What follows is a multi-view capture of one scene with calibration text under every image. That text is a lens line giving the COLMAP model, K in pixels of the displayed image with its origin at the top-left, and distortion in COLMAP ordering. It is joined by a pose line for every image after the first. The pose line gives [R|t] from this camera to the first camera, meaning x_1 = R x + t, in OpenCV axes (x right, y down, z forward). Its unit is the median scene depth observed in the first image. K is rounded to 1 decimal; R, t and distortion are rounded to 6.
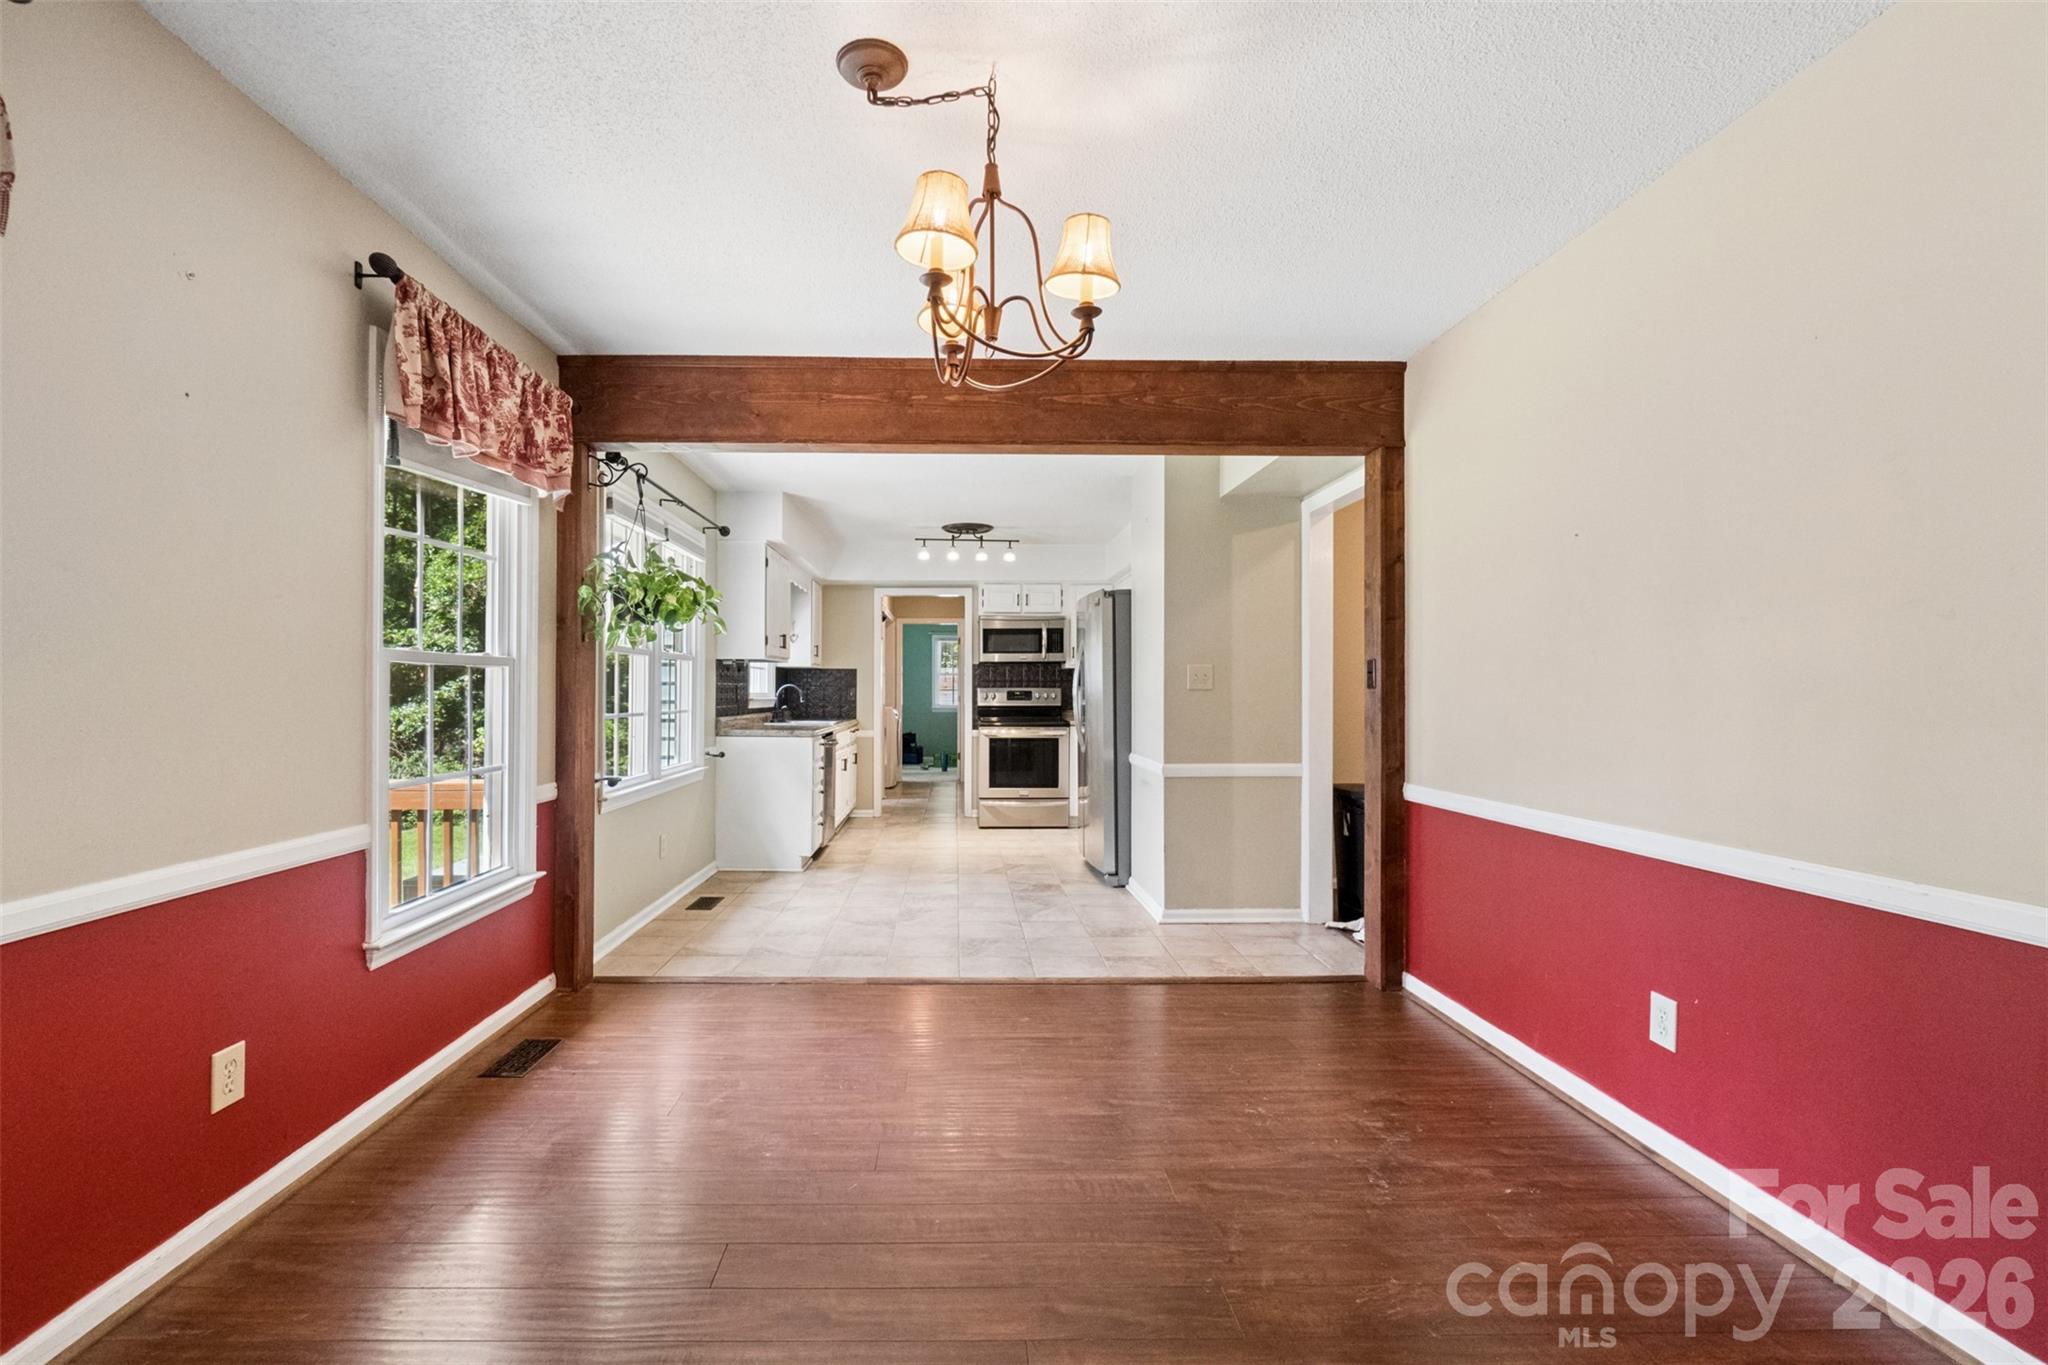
lens RADIAL K [[890.7, 0, 999.7], [0, 890.7, 685.4], [0, 0, 1]] dist [-0.008735, 0.002026]
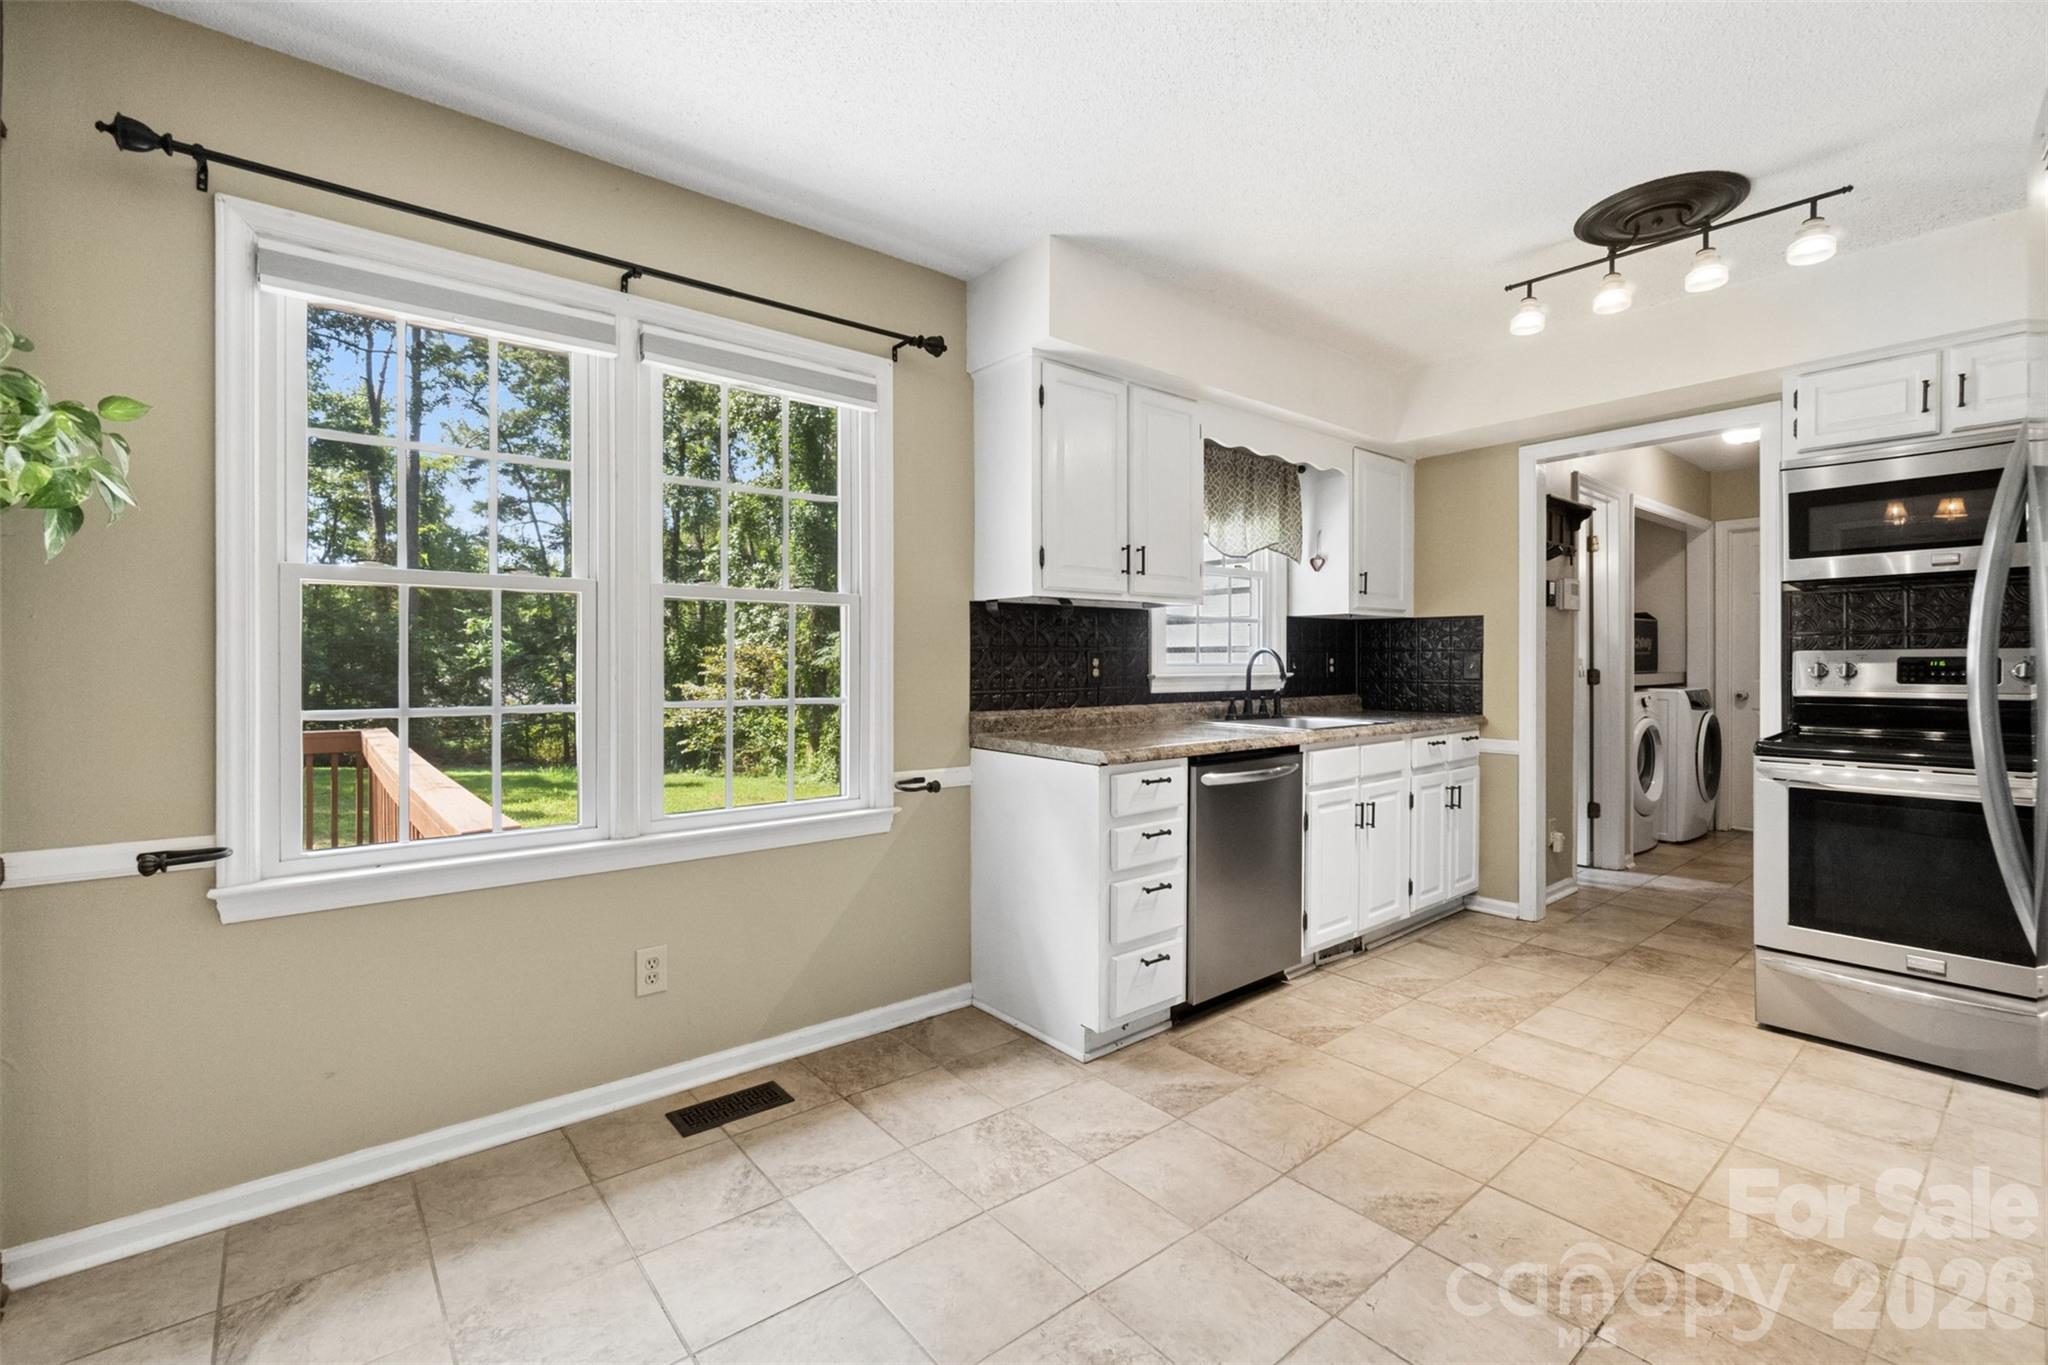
lens RADIAL K [[890.7, 0, 1001.8], [0, 890.7, 665.8], [0, 0, 1]] dist [-0.008735, 0.002026]
pose [[0.591789, 0.000428, -0.806093, 0.092085], [0.009868, 0.999921, 0.007776, 0.003323], [0.806033, -0.012556, 0.591738, 0.542053]]
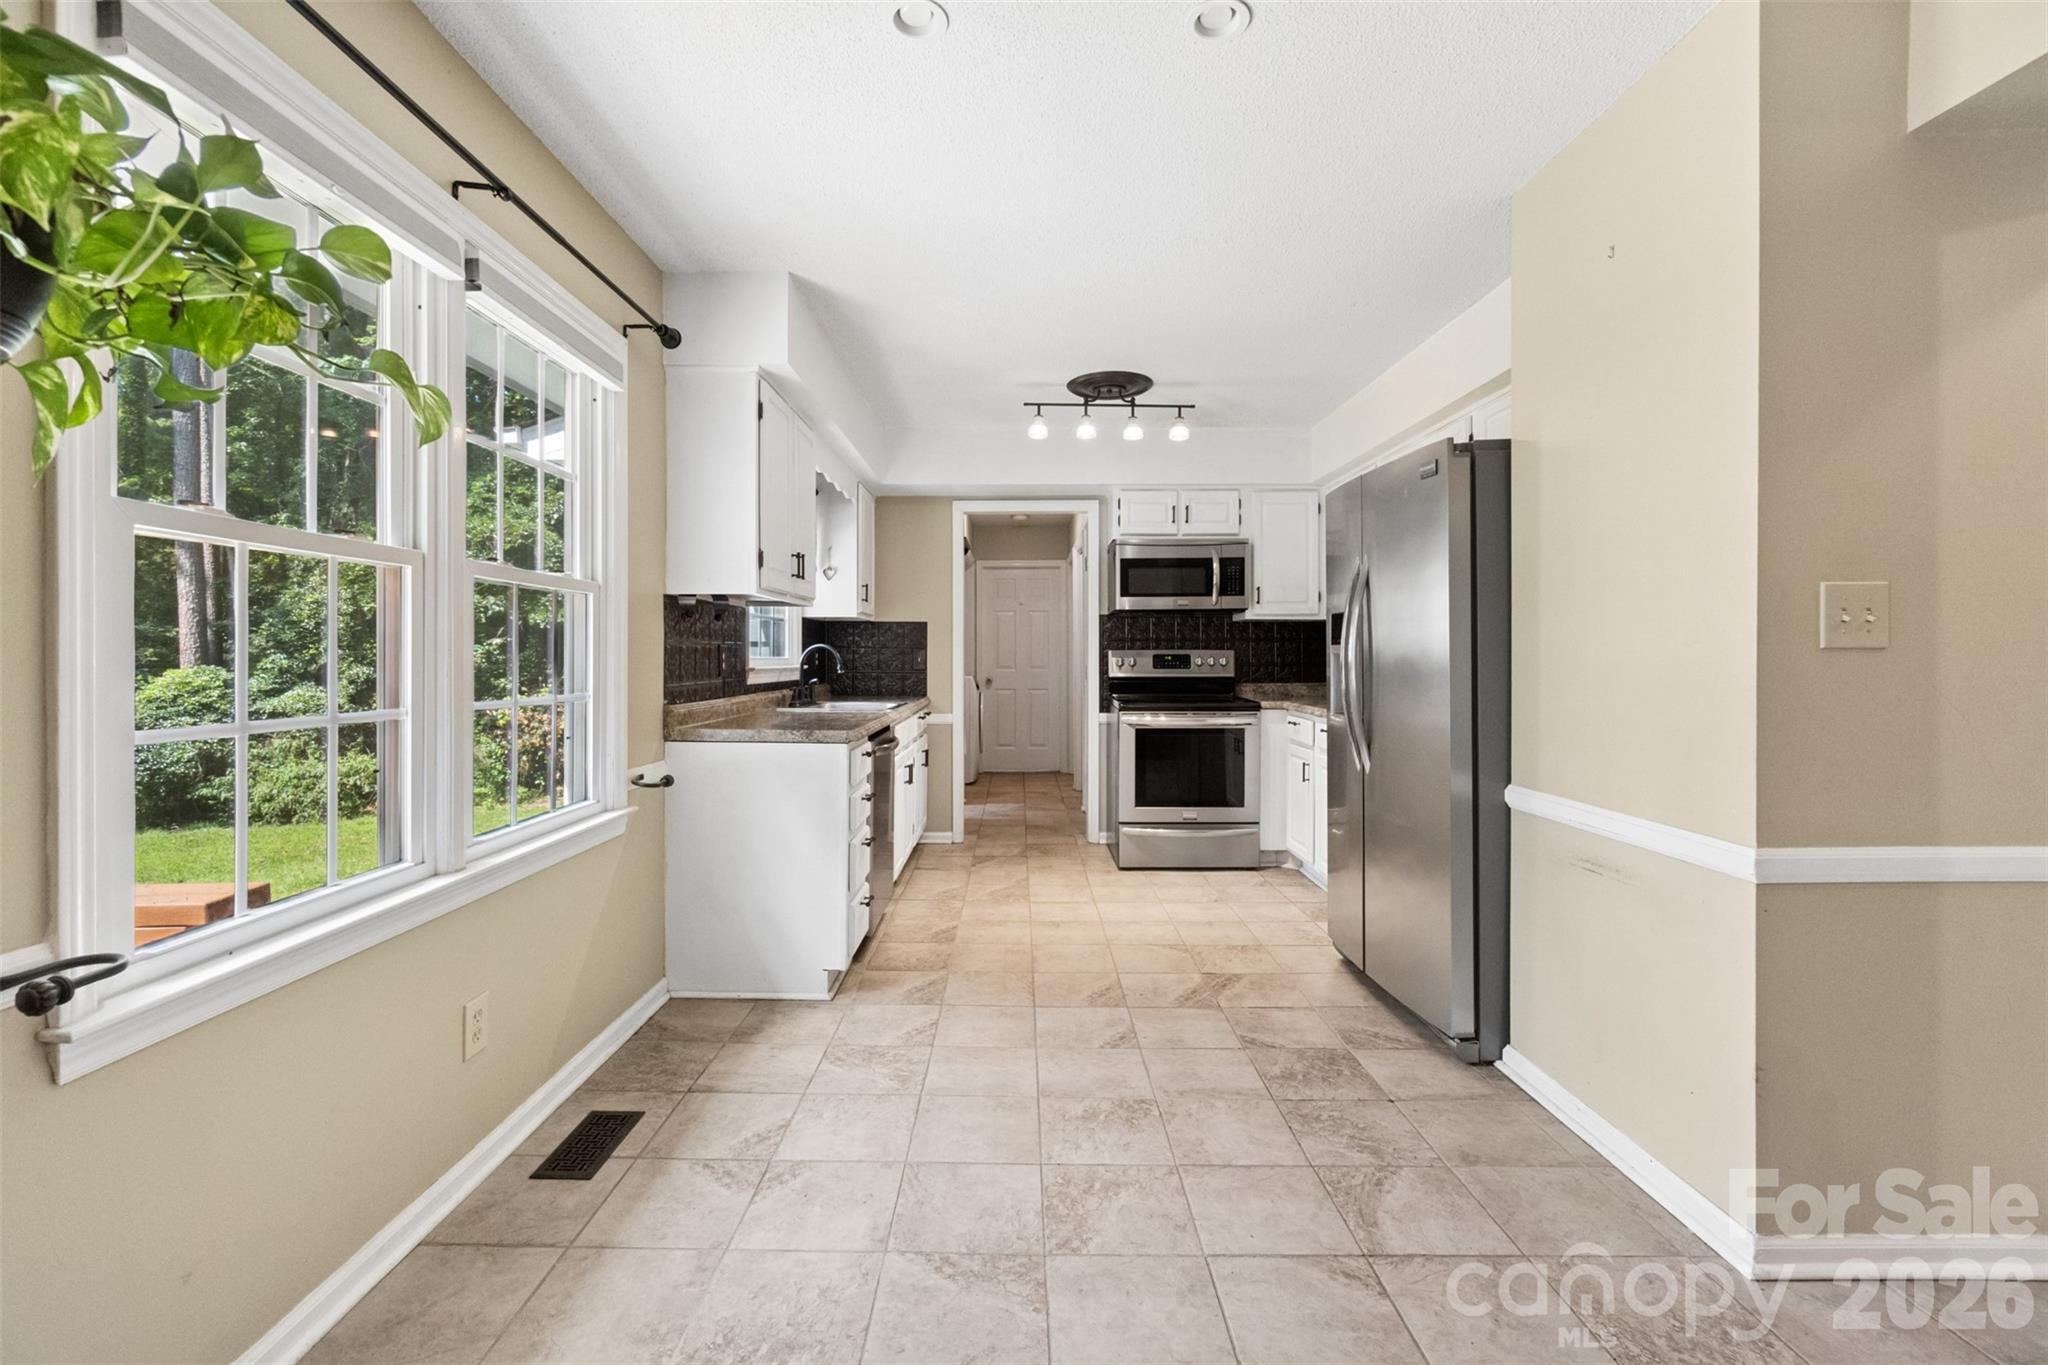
lens RADIAL K [[890.7, 0, 1024.2], [0, 890.7, 662.9], [0, 0, 1]] dist [-0.008735, 0.002026]
pose [[0.999041, -0.000847, -0.043769, -0.064885], [0.001516, 0.999882, 0.015260, 0.002366], [0.043751, -0.015312, 0.998925, 0.373226]]
